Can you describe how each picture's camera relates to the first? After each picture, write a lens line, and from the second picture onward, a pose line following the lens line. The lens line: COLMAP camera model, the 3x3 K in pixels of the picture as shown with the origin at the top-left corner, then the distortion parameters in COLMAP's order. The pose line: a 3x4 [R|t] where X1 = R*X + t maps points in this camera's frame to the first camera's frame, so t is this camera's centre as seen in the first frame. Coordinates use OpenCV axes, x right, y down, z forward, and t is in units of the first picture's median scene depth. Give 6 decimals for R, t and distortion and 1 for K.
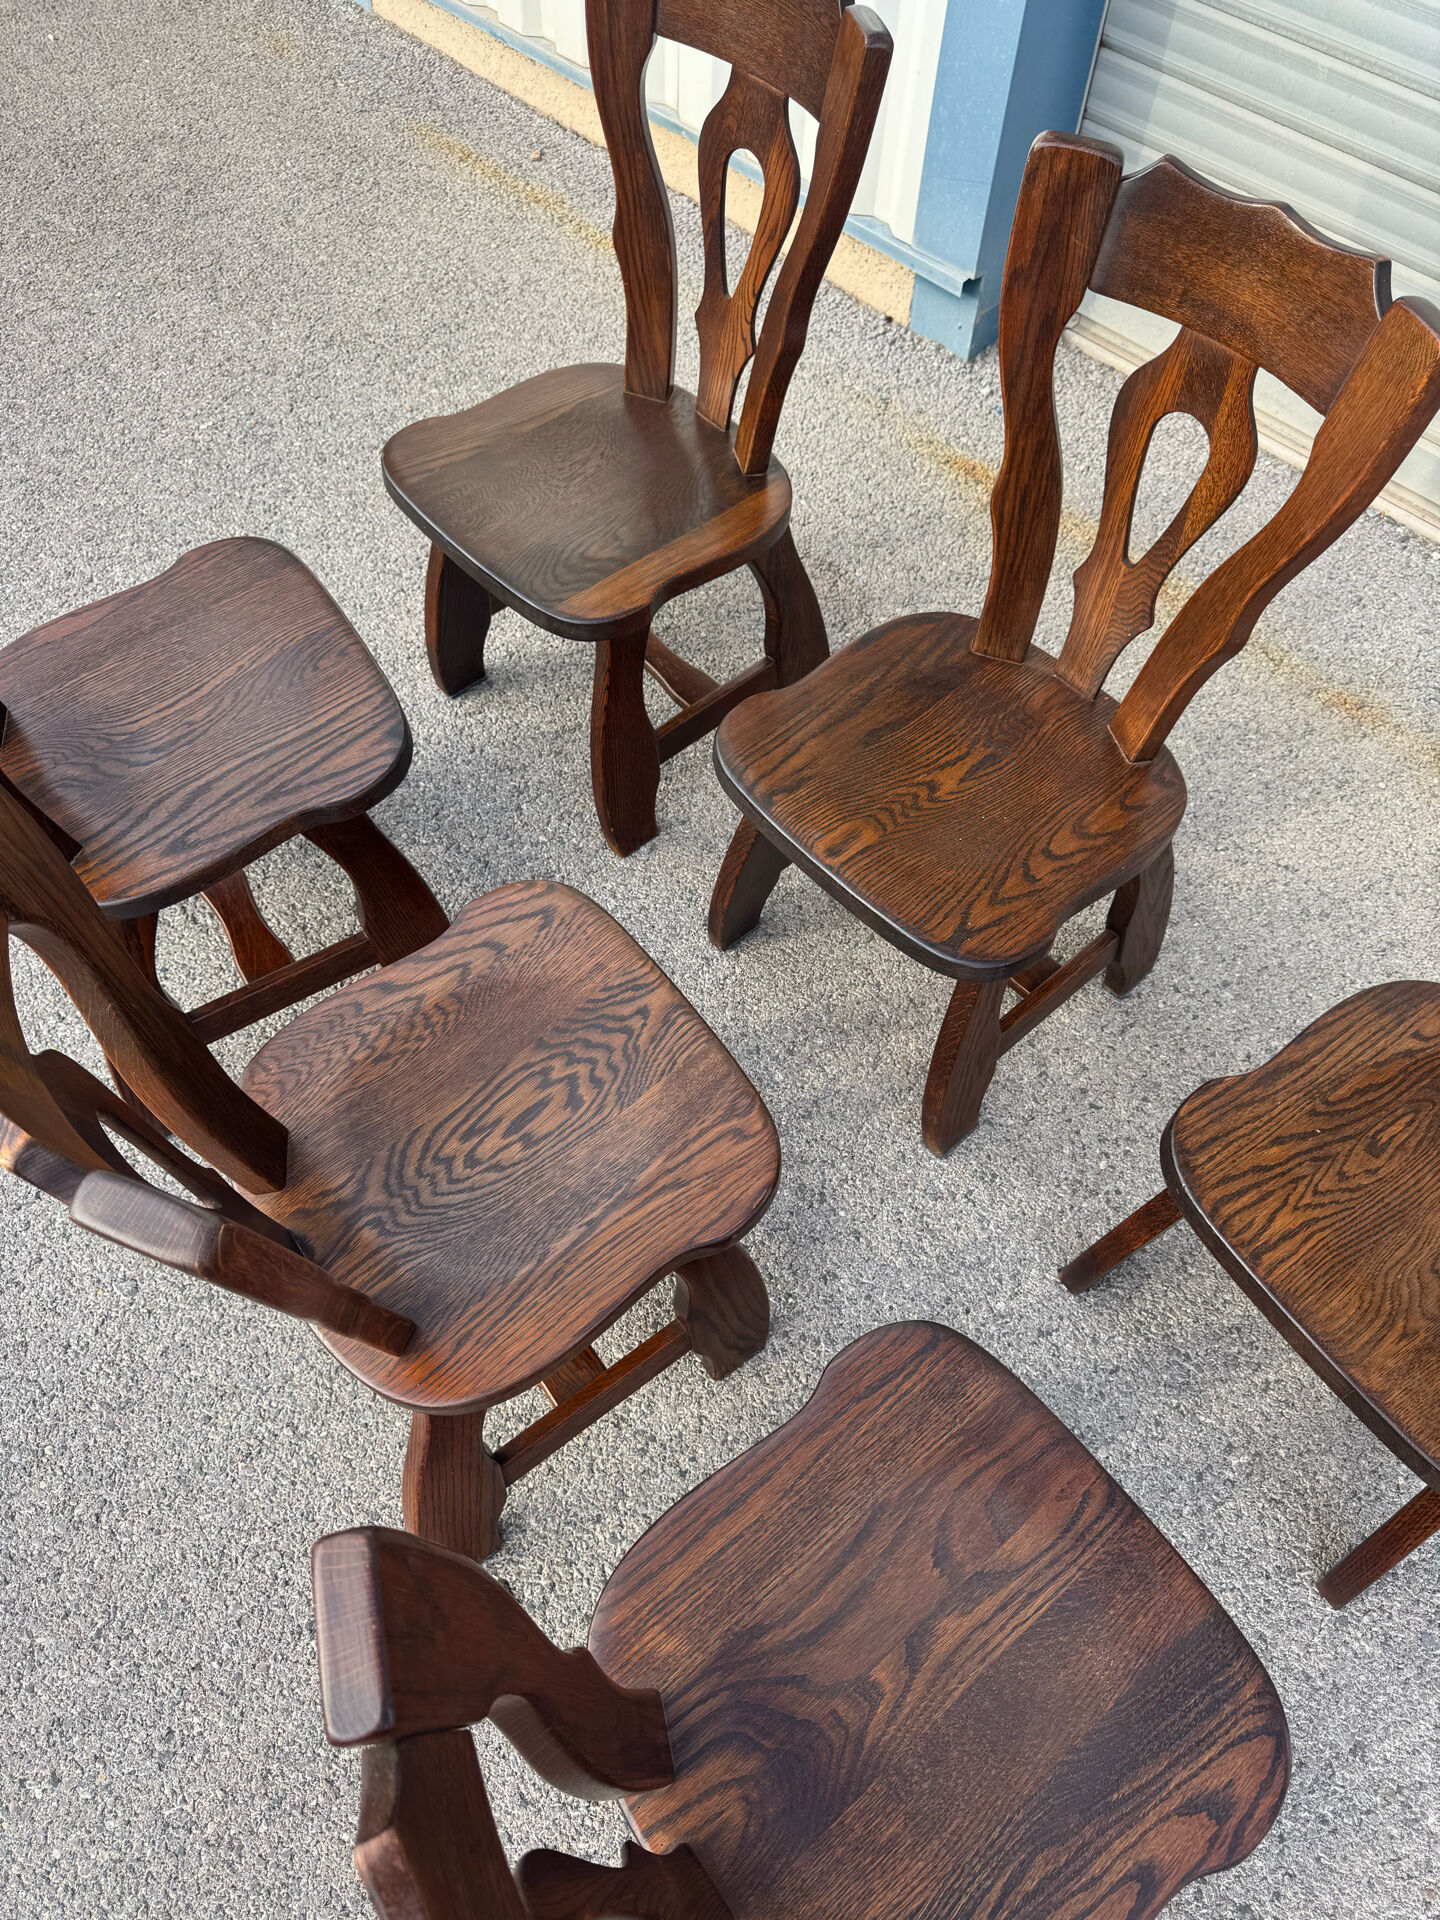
lens RADIAL K [[1320.5, 0, 720.0], [0, 1320.5, 960.0], [0, 0, 1]] dist [0.001513, -0.001637]
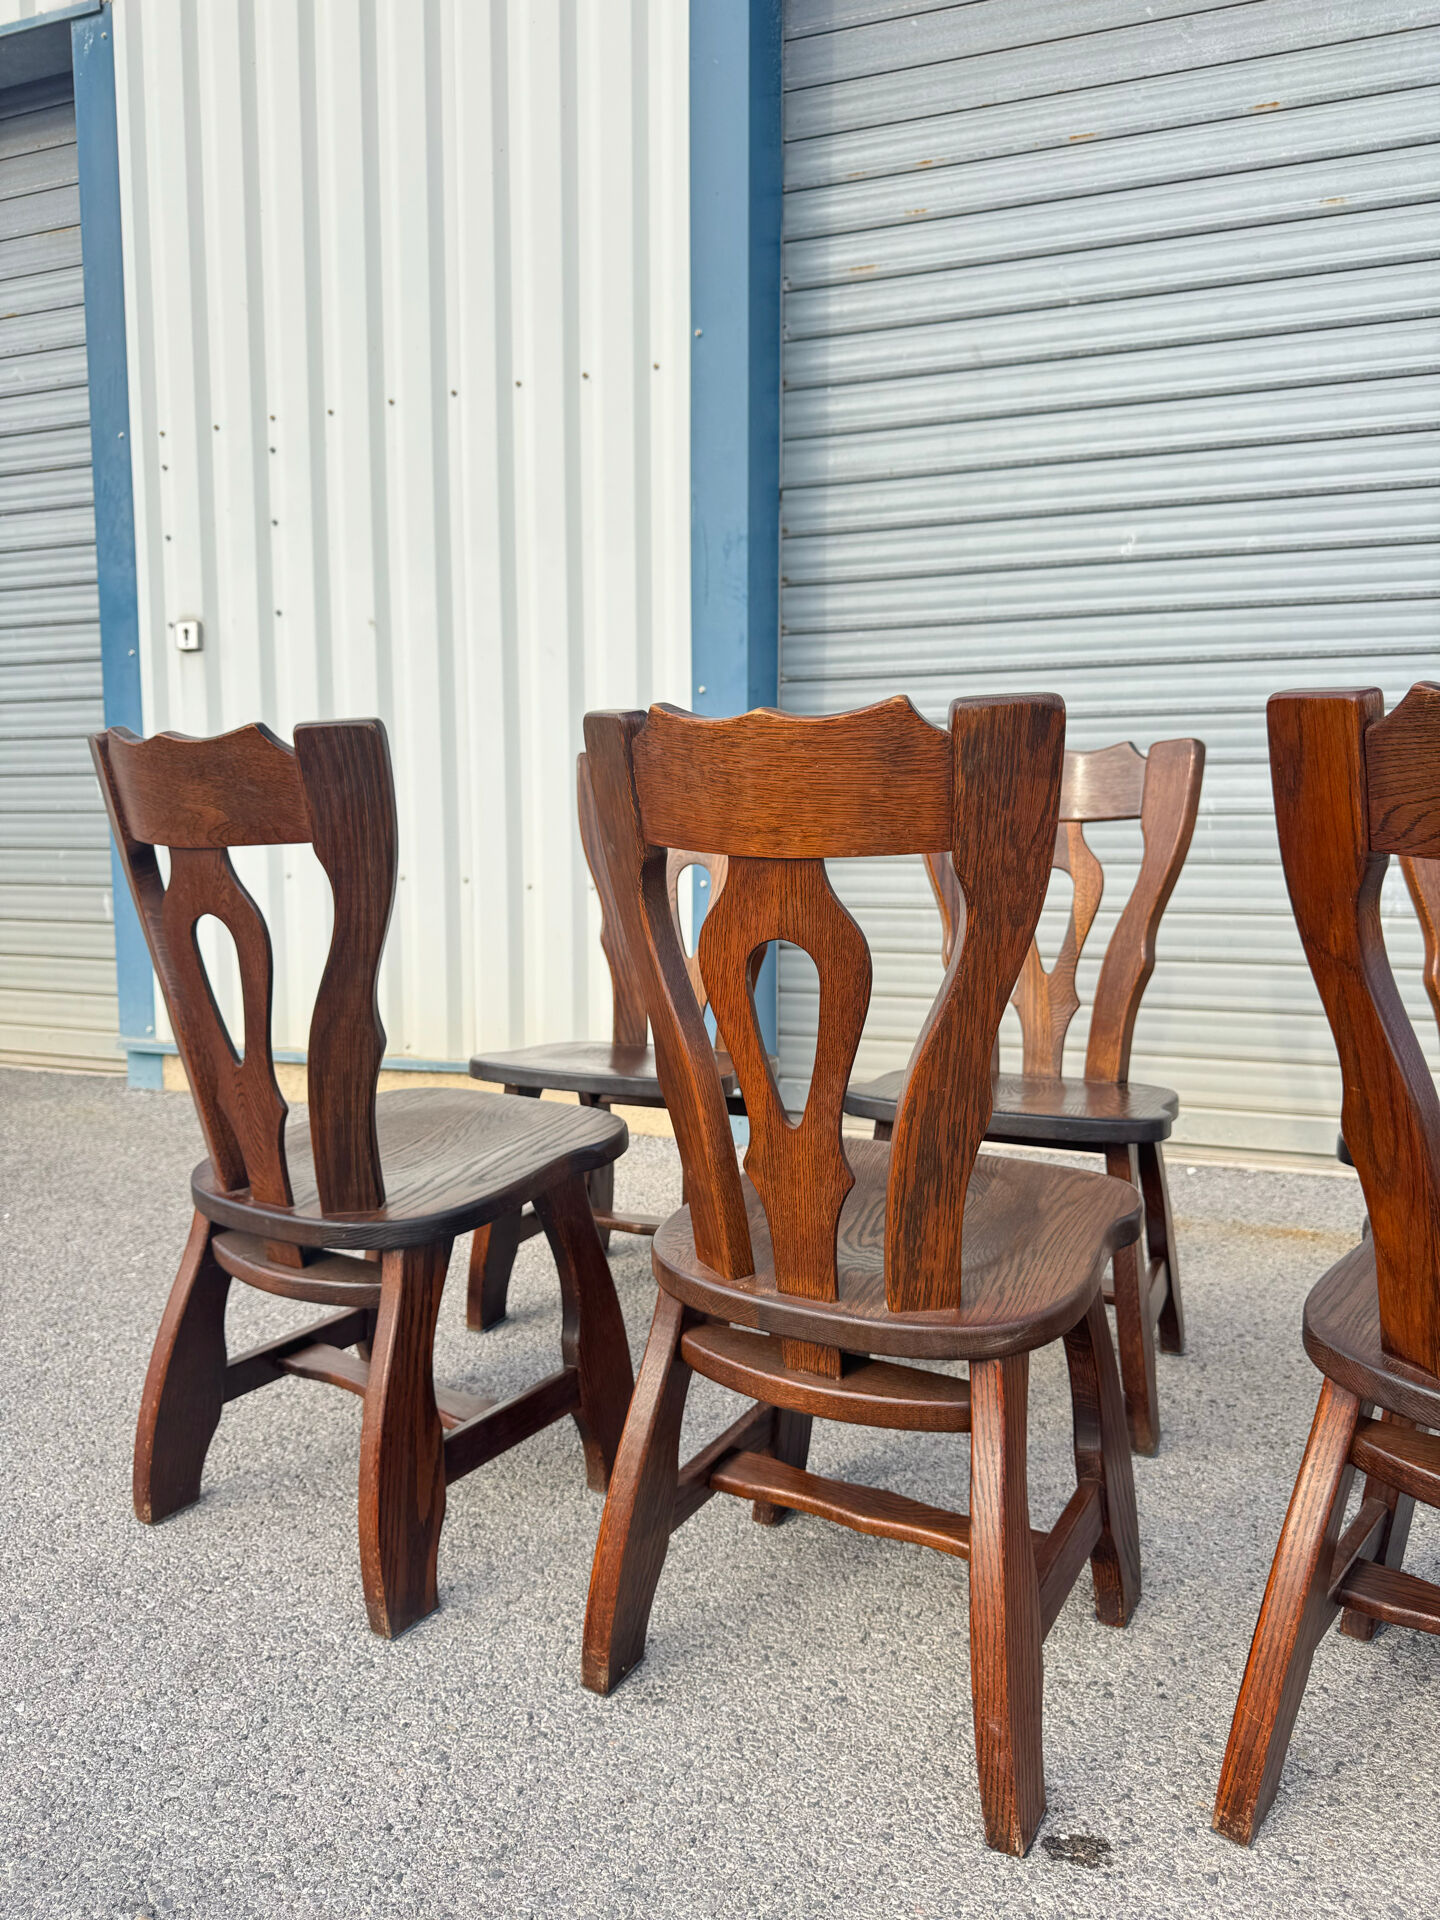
lens RADIAL K [[1379.2, 0, 725.1], [0, 1379.2, 967.6], [0, 0, 1]] dist [0.001278, -0.005207]
pose [[0.912710, -0.072566, 0.402114, -0.548264], [0.359383, 0.610847, -0.705486, 0.557915], [-0.194436, 0.788417, 0.583604, 0.129644]]
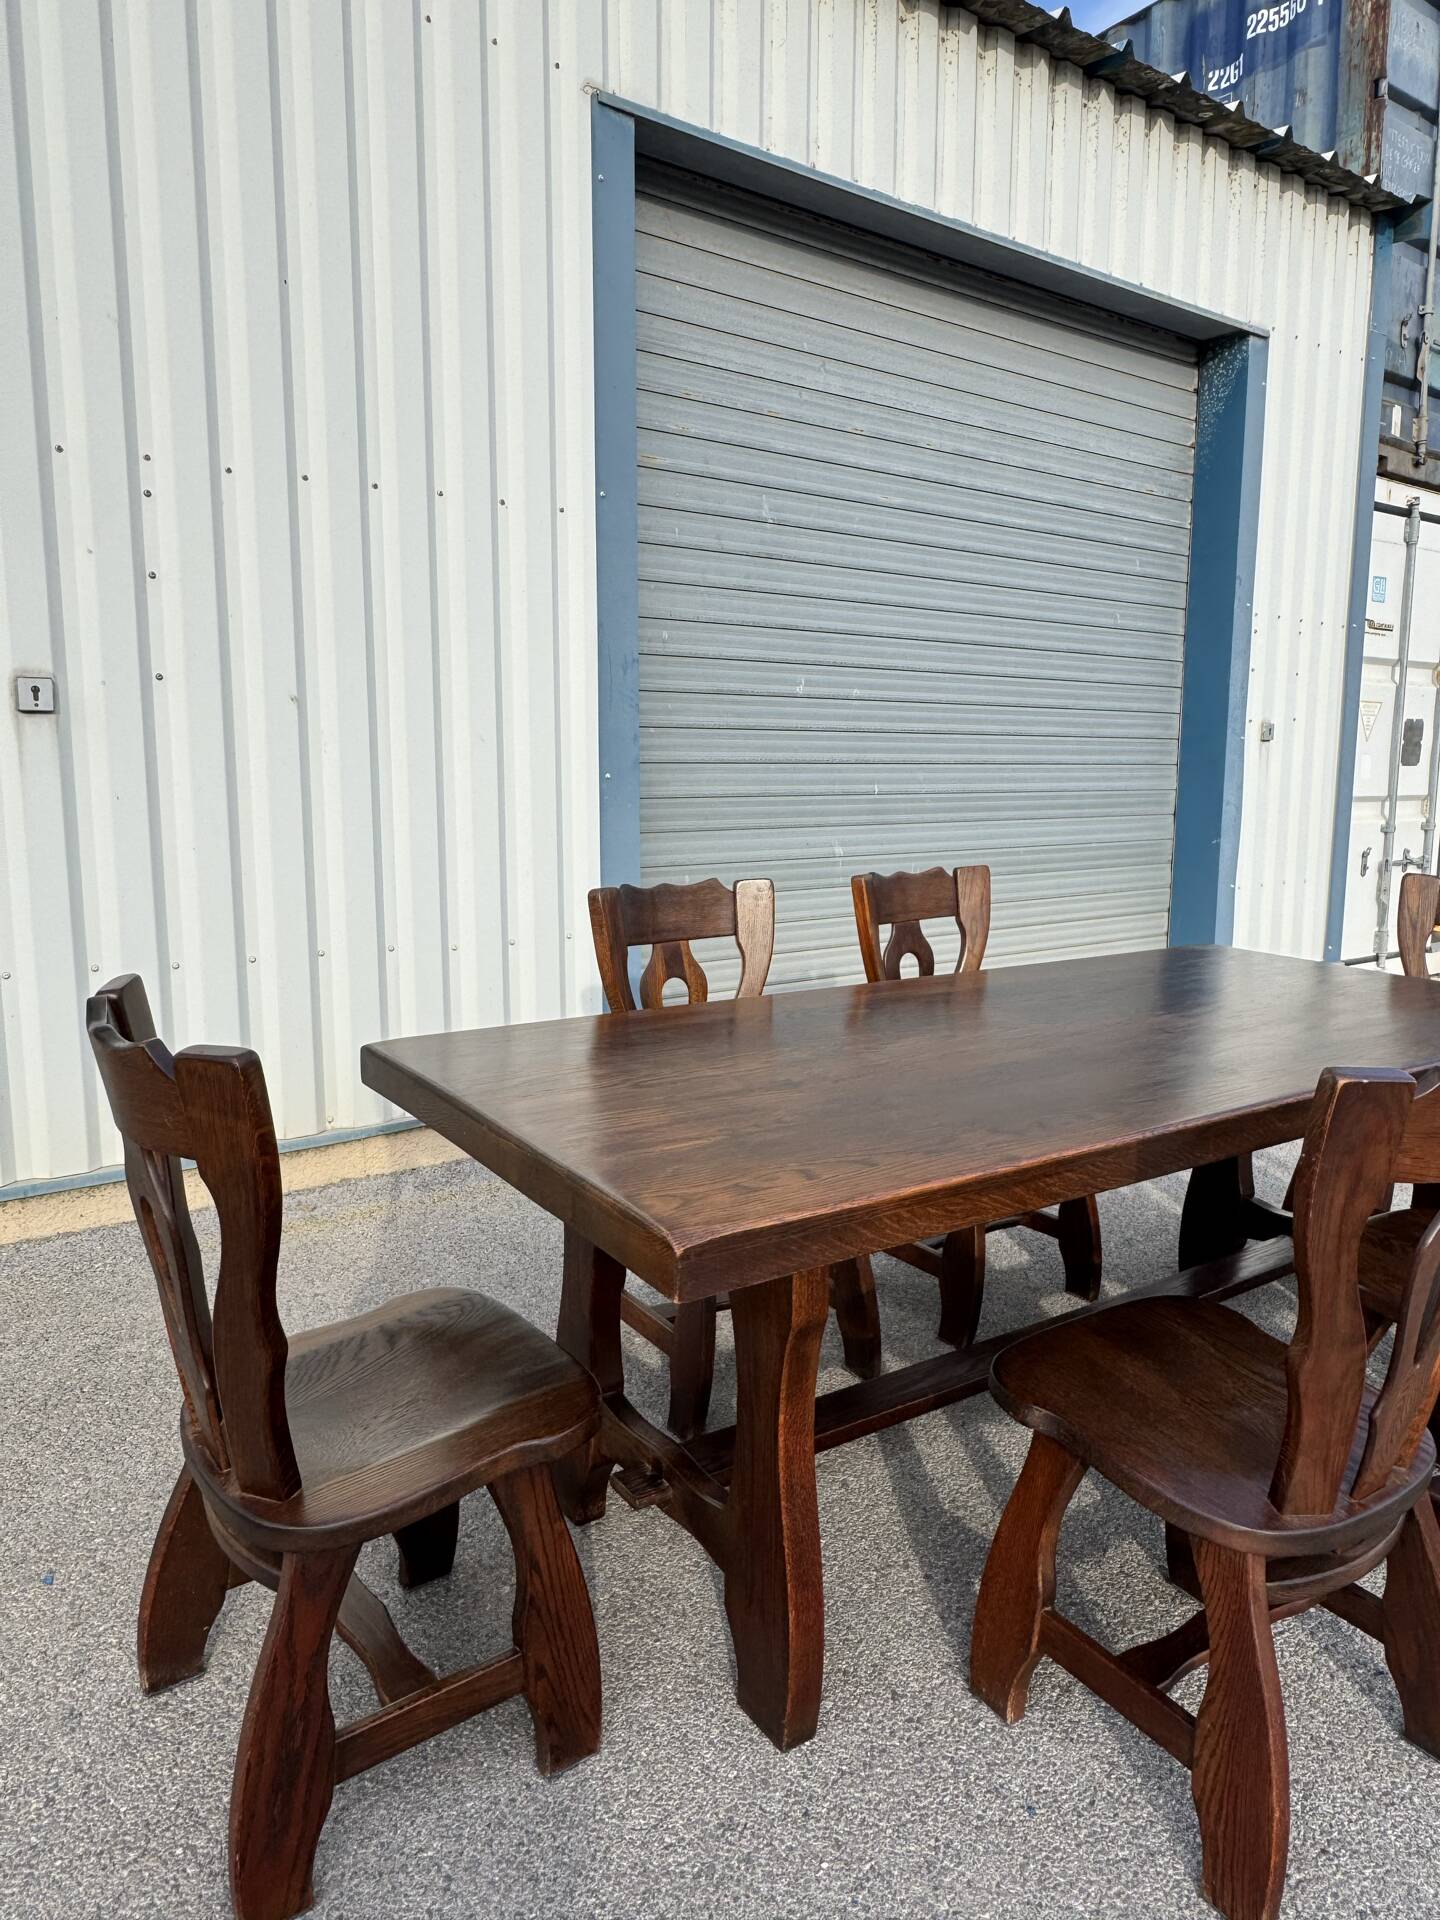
lens RADIAL K [[1282.0, 0, 720.4], [0, 1282.0, 952.7], [0, 0, 1]] dist [-0.003226, 0.001199]
pose [[0.156435, -0.173837, 0.972270, -2.004087], [0.835854, 0.547734, -0.036554, -0.651790], [-0.526191, 0.818394, 0.230987, 0.587278]]
